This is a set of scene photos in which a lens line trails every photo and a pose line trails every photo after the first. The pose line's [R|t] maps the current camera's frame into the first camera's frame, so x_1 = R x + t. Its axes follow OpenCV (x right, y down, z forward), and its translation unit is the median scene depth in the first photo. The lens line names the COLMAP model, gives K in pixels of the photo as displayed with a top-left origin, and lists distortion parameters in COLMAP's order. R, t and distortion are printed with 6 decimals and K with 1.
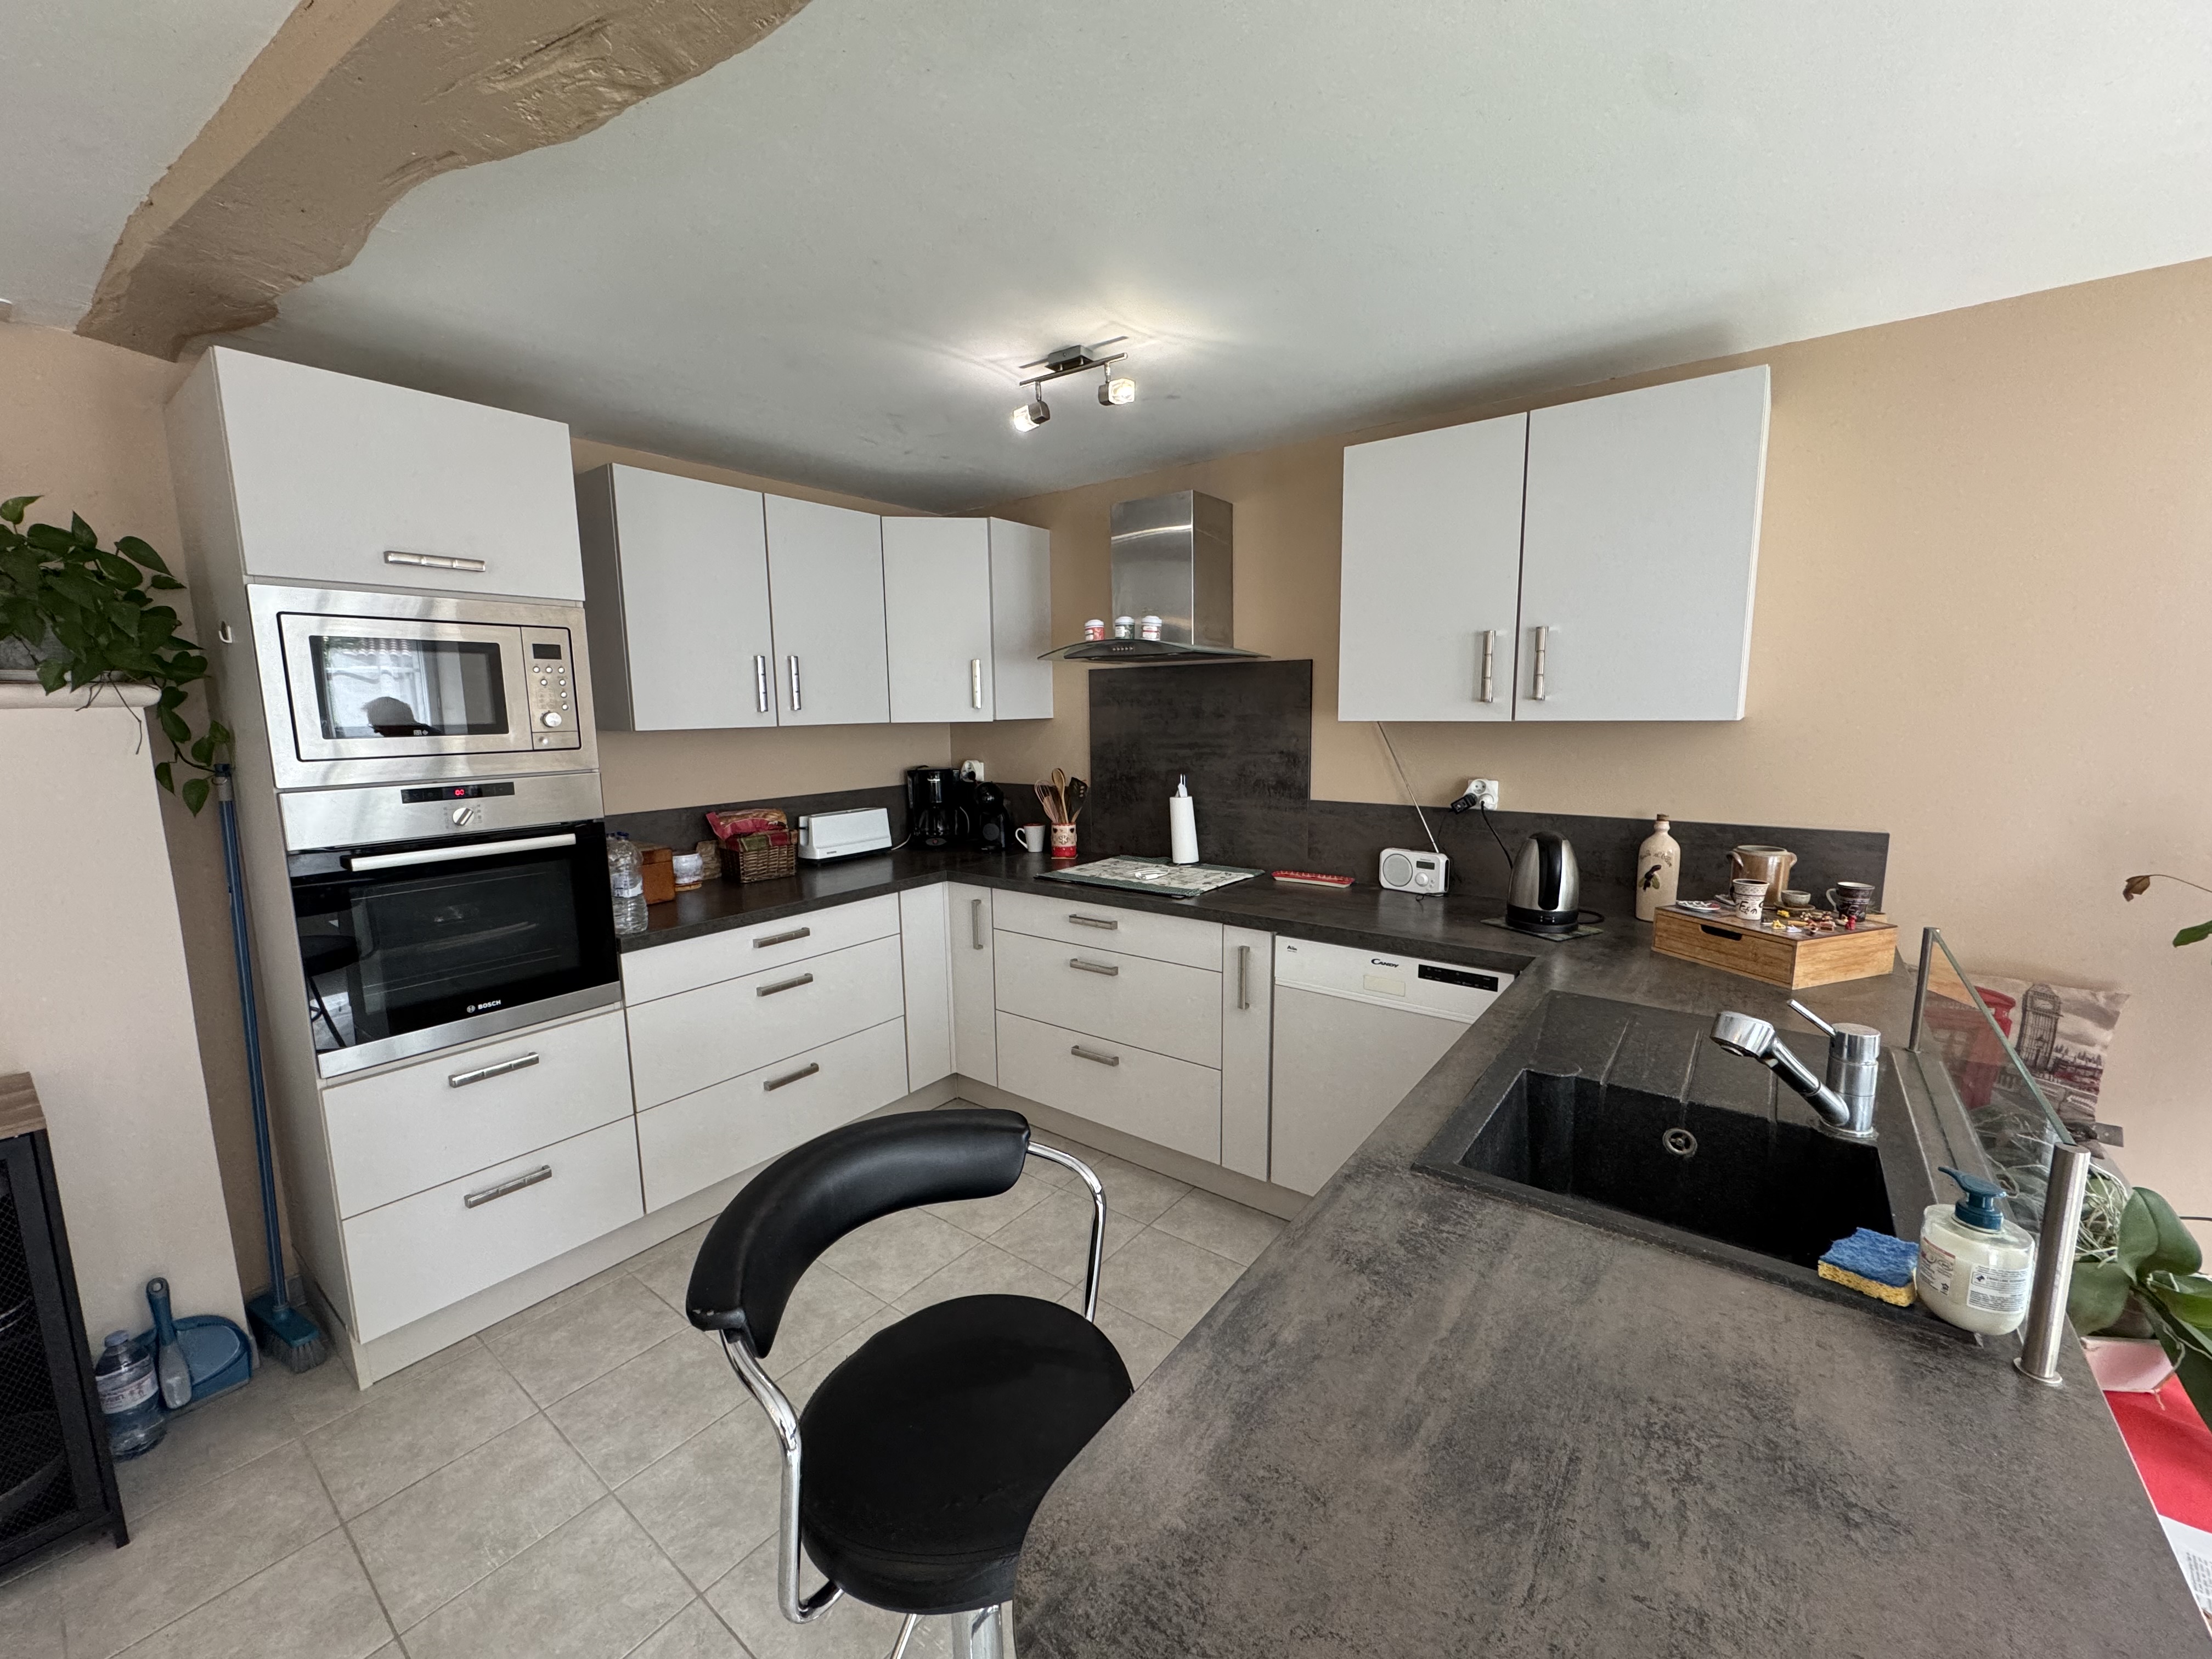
lens RADIAL K [[881.8, 0, 1101.5], [0, 881.8, 831.8], [0, 0, 1]] dist [-0.000395, 0.000015]
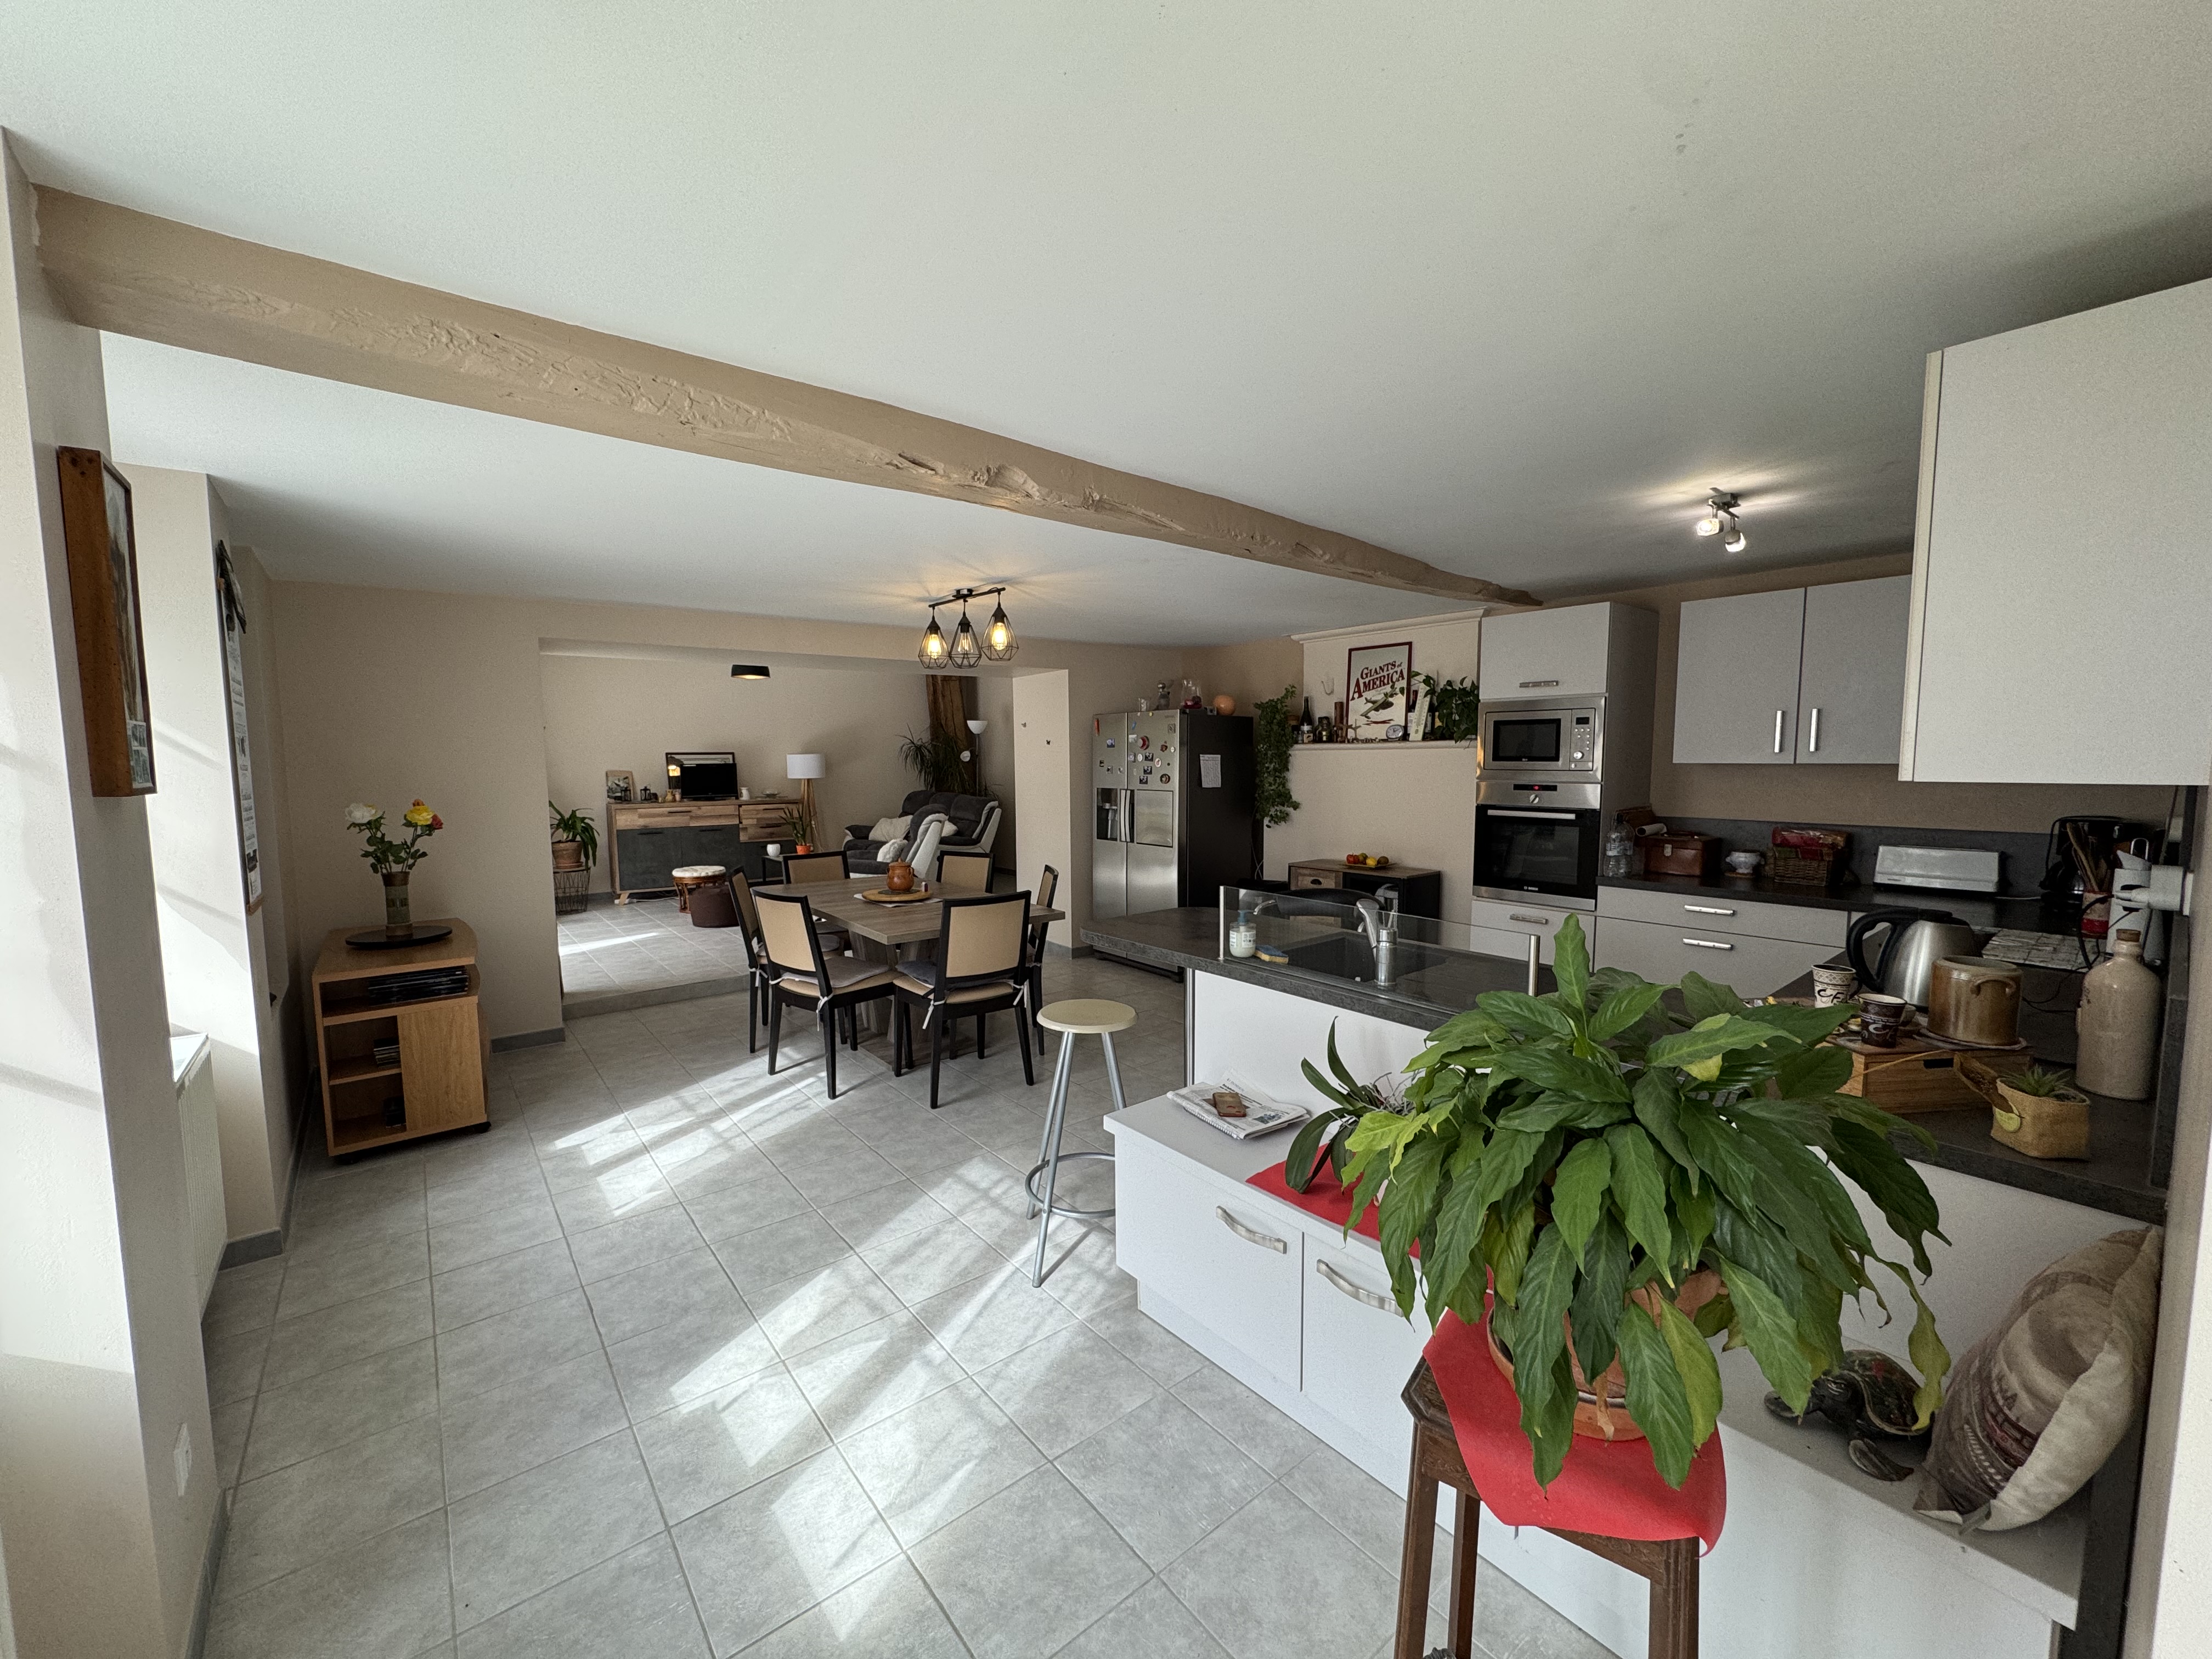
lens RADIAL K [[881.8, 0, 1101.5], [0, 881.8, 831.8], [0, 0, 1]] dist [-0.000395, 0.000015]
pose [[-0.246218, 0.101953, -0.963837, 1.385346], [-0.128255, 0.982279, 0.136667, -0.082171], [0.960691, 0.157267, -0.228779, 0.407303]]
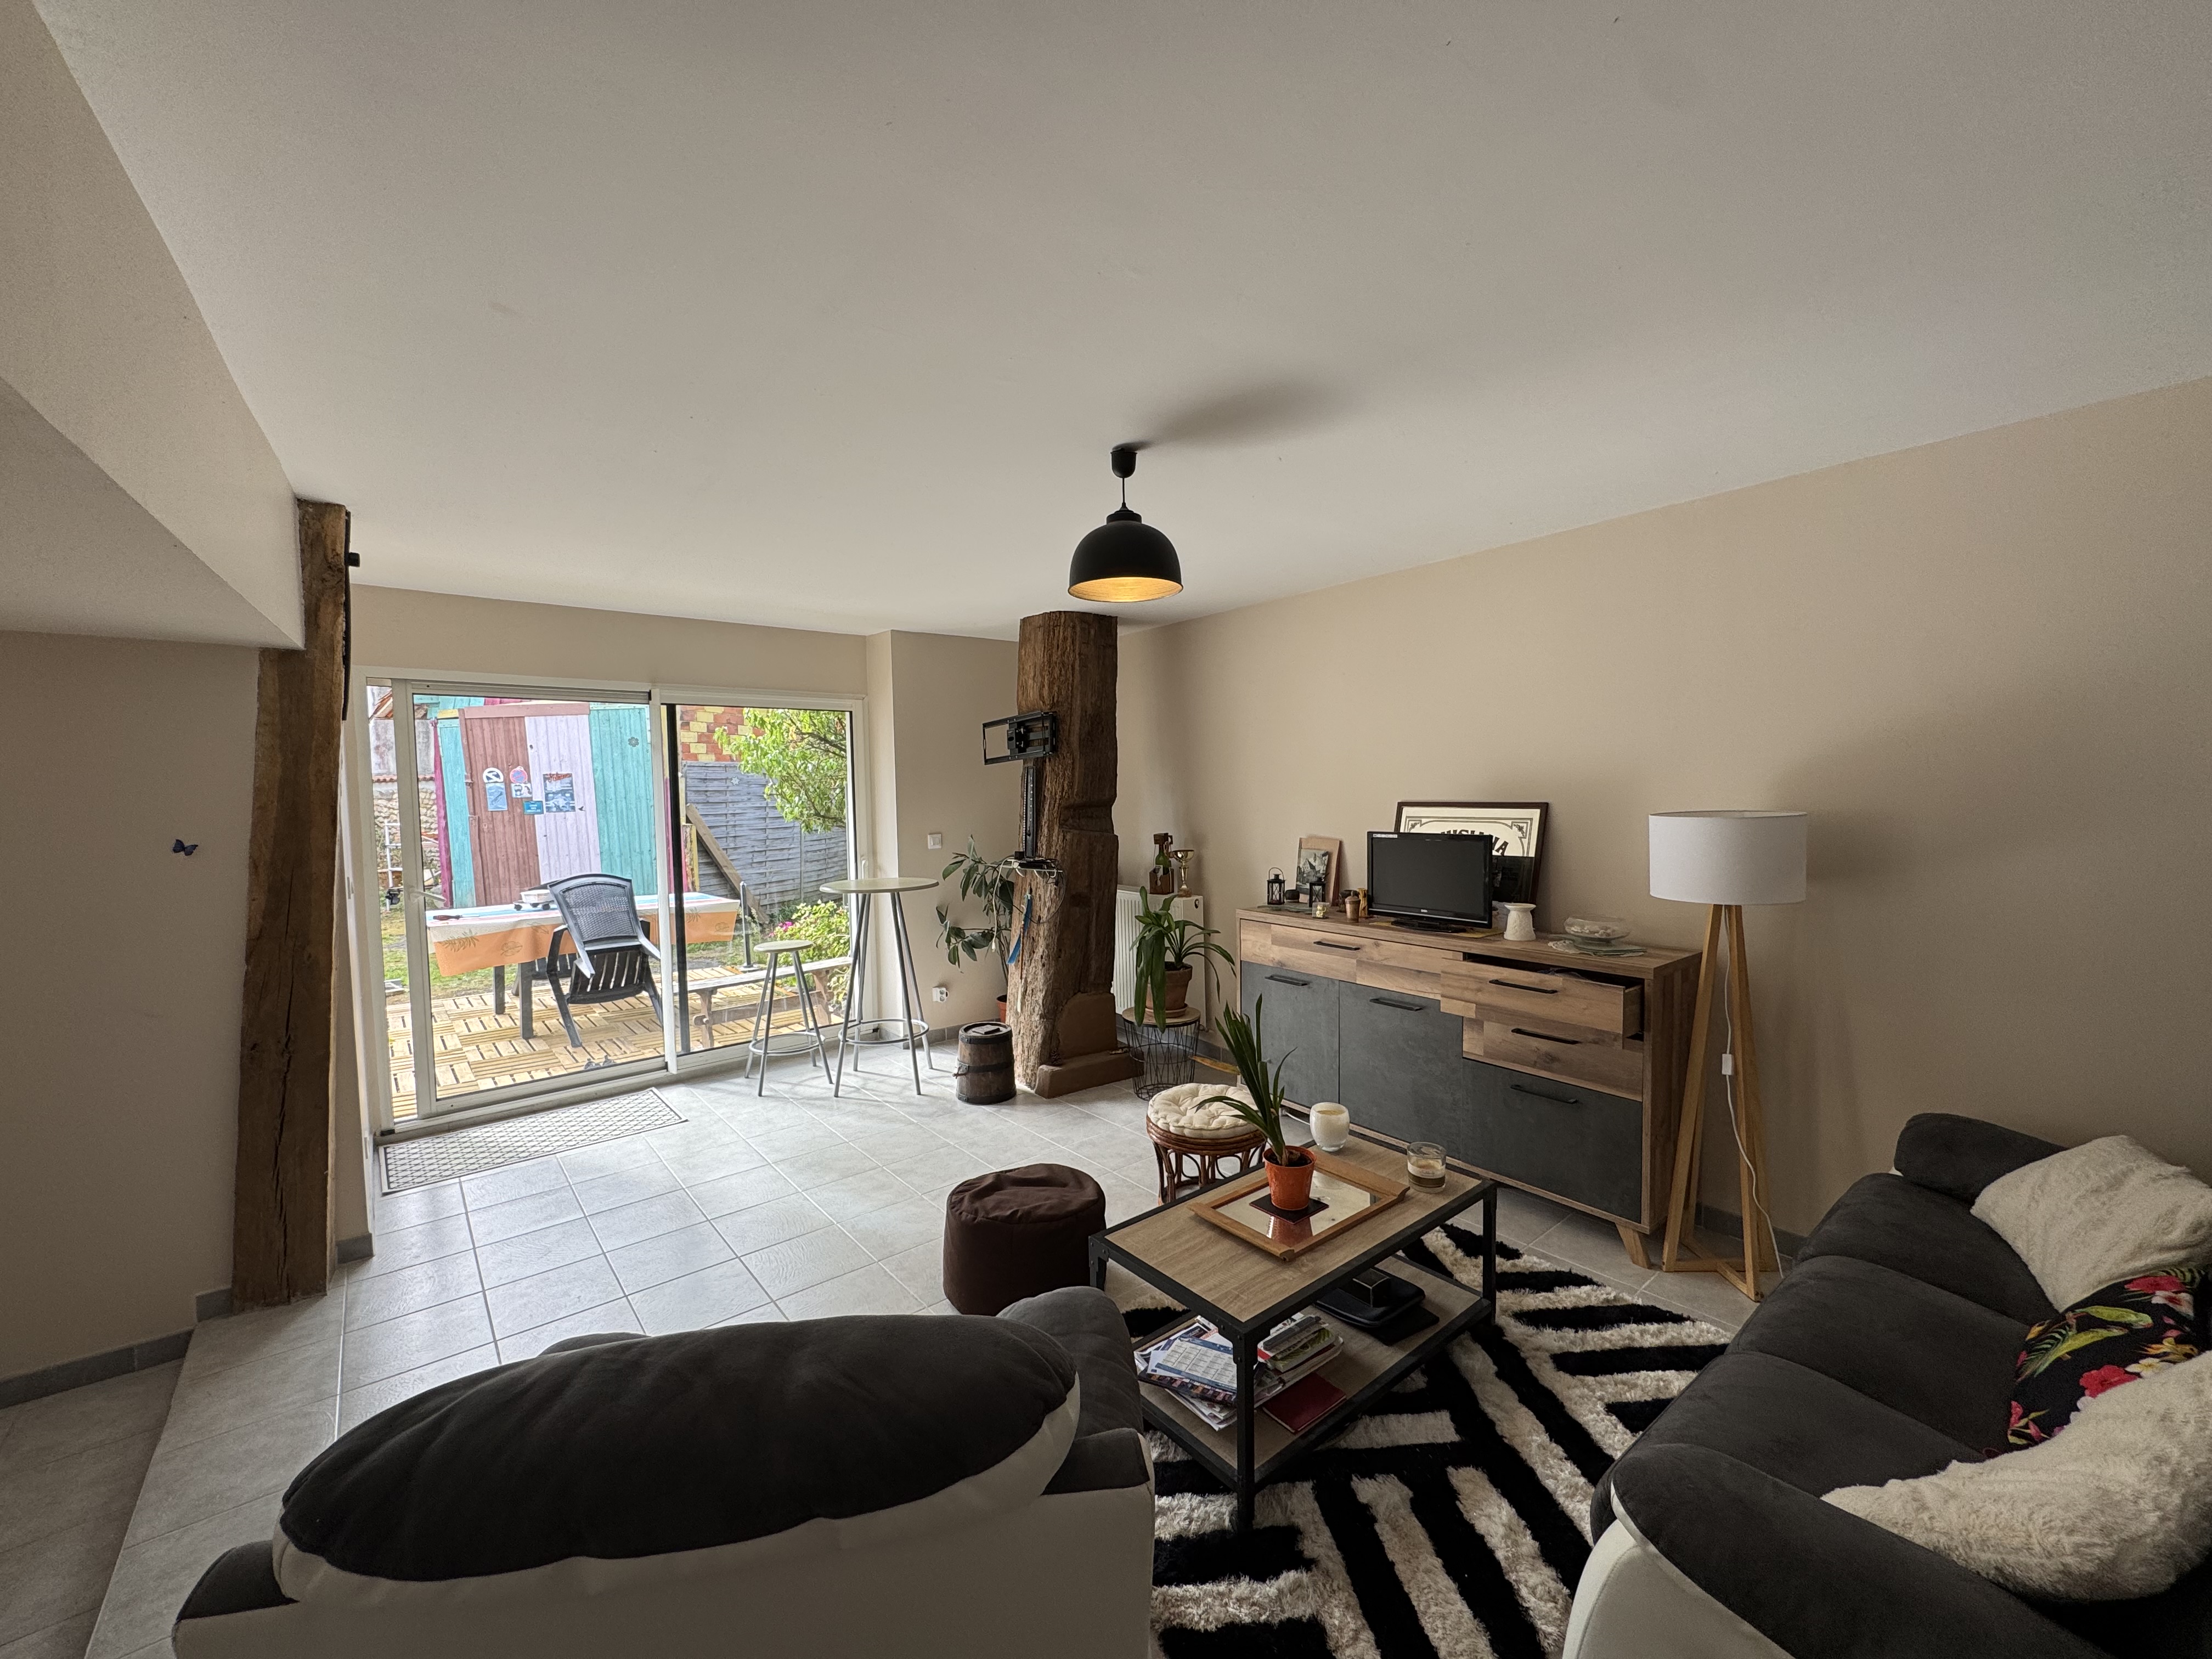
lens RADIAL K [[881.8, 0, 1101.5], [0, 881.8, 831.8], [0, 0, 1]] dist [-0.000395, 0.000015]
pose [[-0.972622, 0.018914, 0.231622, -1.778814], [0.063966, 0.979972, 0.188580, 0.051616], [-0.223417, 0.198233, -0.954352, -0.633417]]
